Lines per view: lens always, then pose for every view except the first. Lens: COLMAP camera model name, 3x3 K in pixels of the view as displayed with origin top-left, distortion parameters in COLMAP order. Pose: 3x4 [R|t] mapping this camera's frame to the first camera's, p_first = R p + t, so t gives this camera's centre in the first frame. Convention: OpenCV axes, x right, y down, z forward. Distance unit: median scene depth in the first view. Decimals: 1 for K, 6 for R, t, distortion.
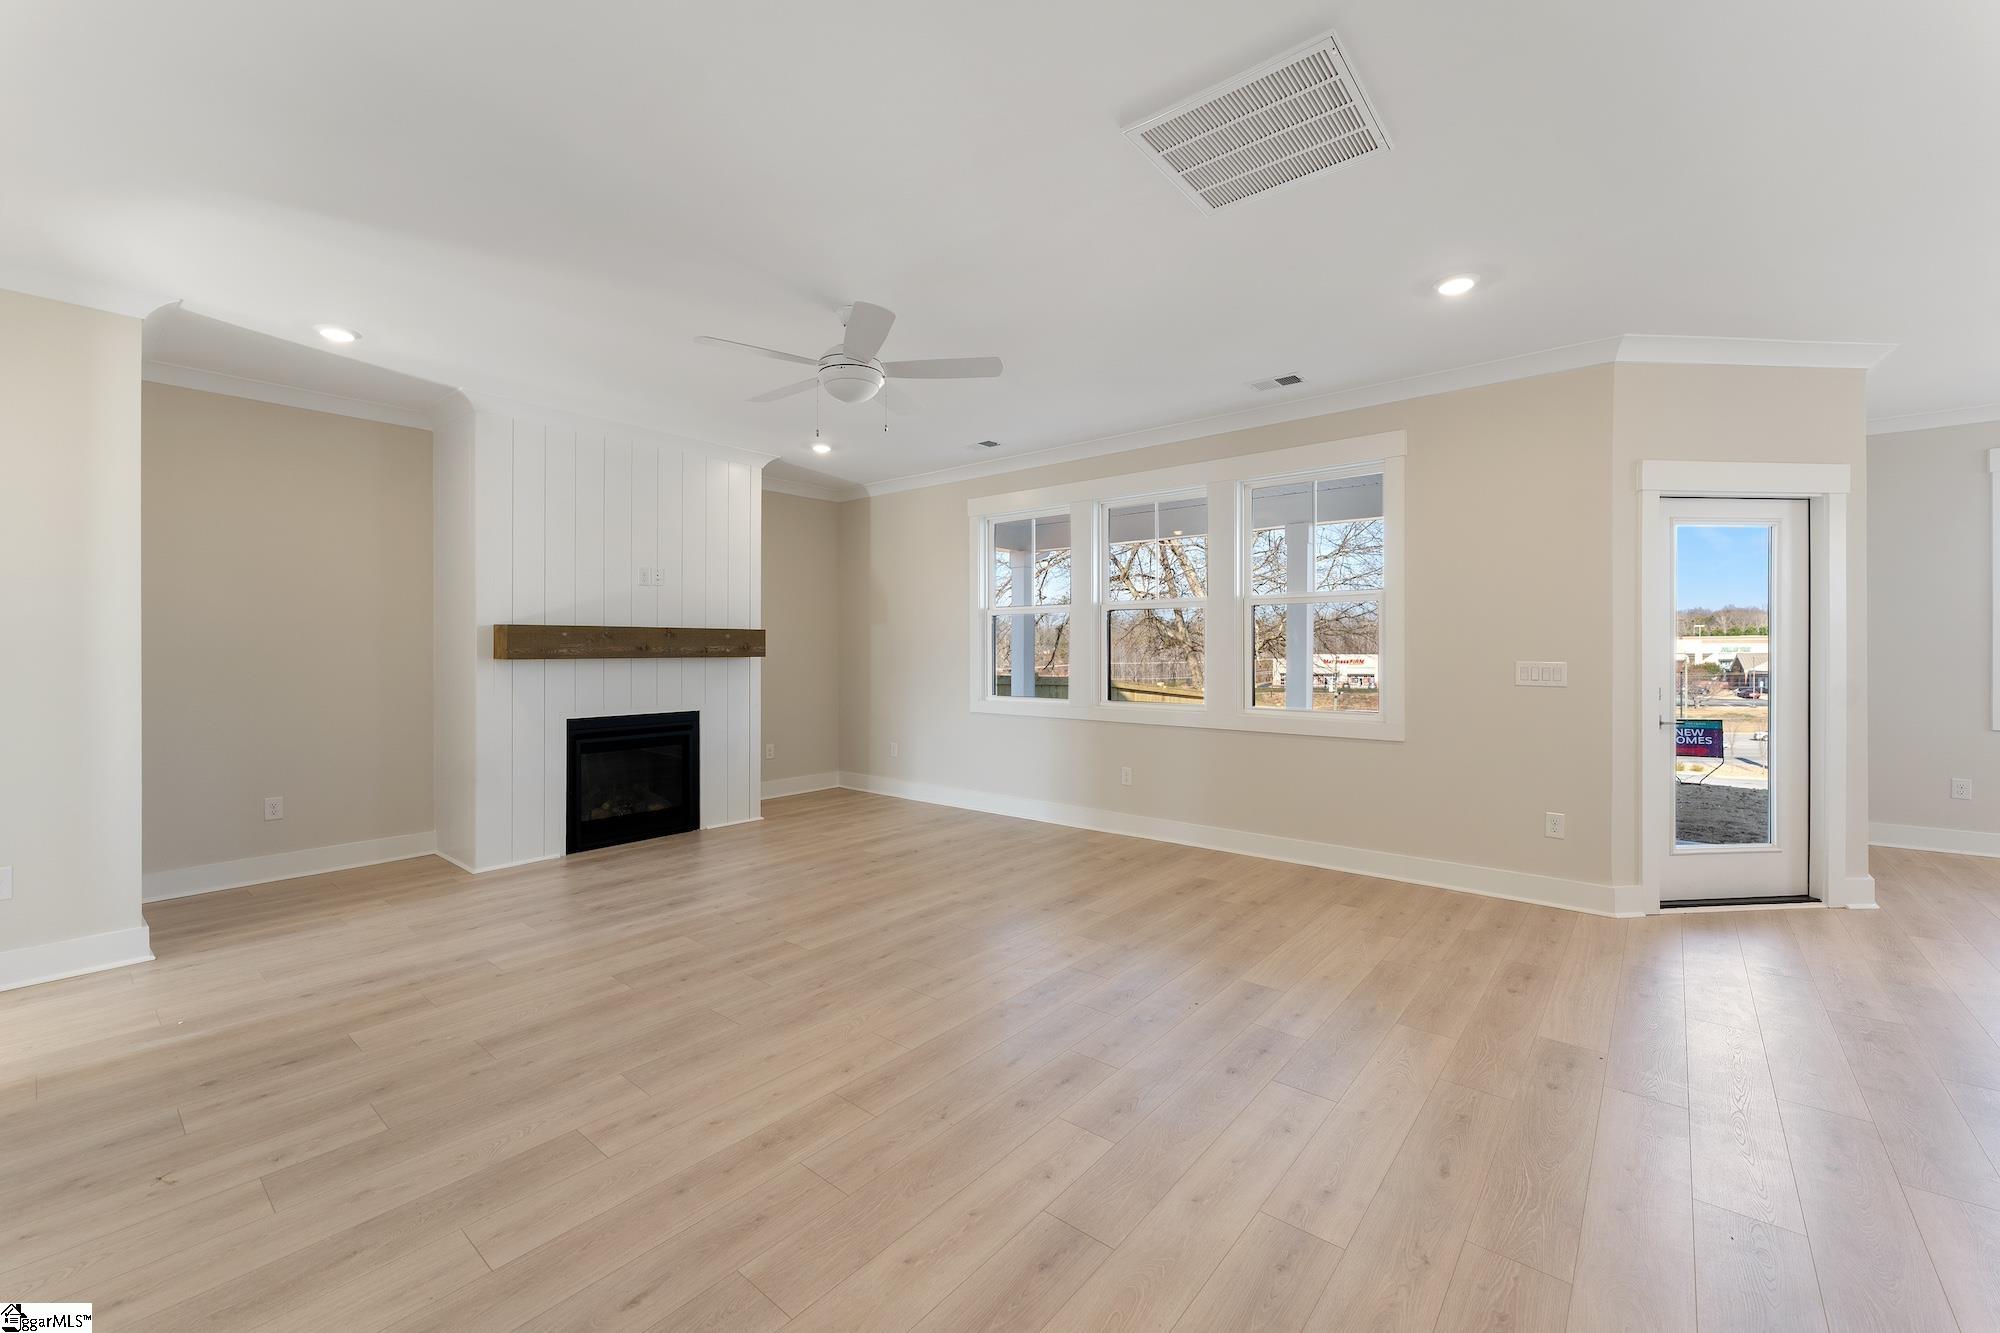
lens RADIAL K [[804.8, 0, 994.7], [0, 804.8, 649.5], [0, 0, 1]] dist [0.001664, 0.000148]
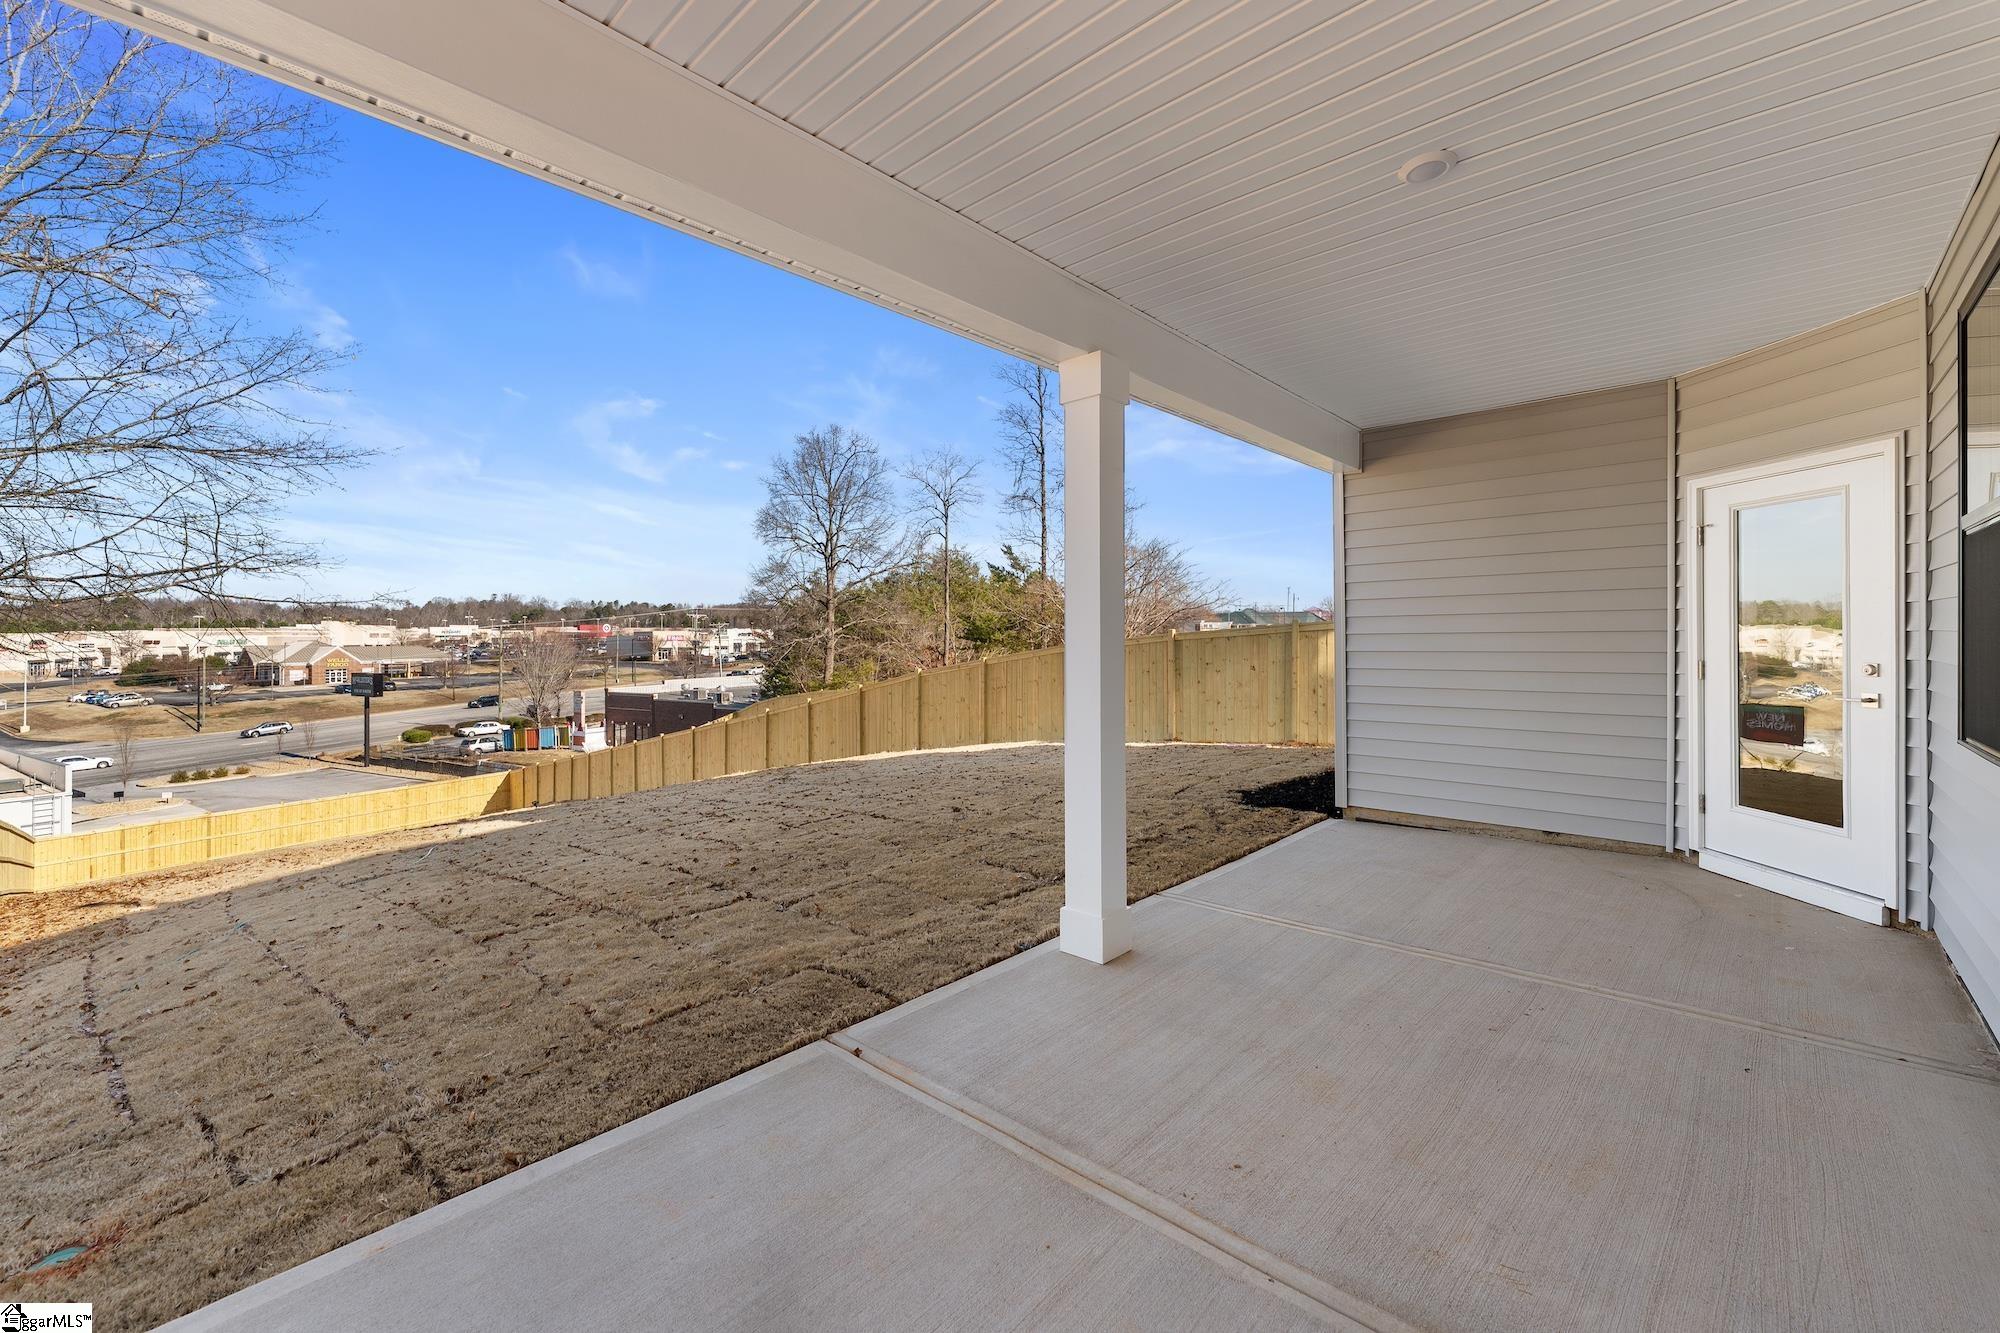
lens RADIAL K [[804.8, 0, 994.7], [0, 804.8, 649.5], [0, 0, 1]] dist [0.001664, 0.000148]
pose [[0.051232, -0.015309, 0.998569, -0.060280], [0.006208, 0.999868, 0.015010, 0.007421], [-0.998667, 0.005430, 0.051321, 1.451140]]
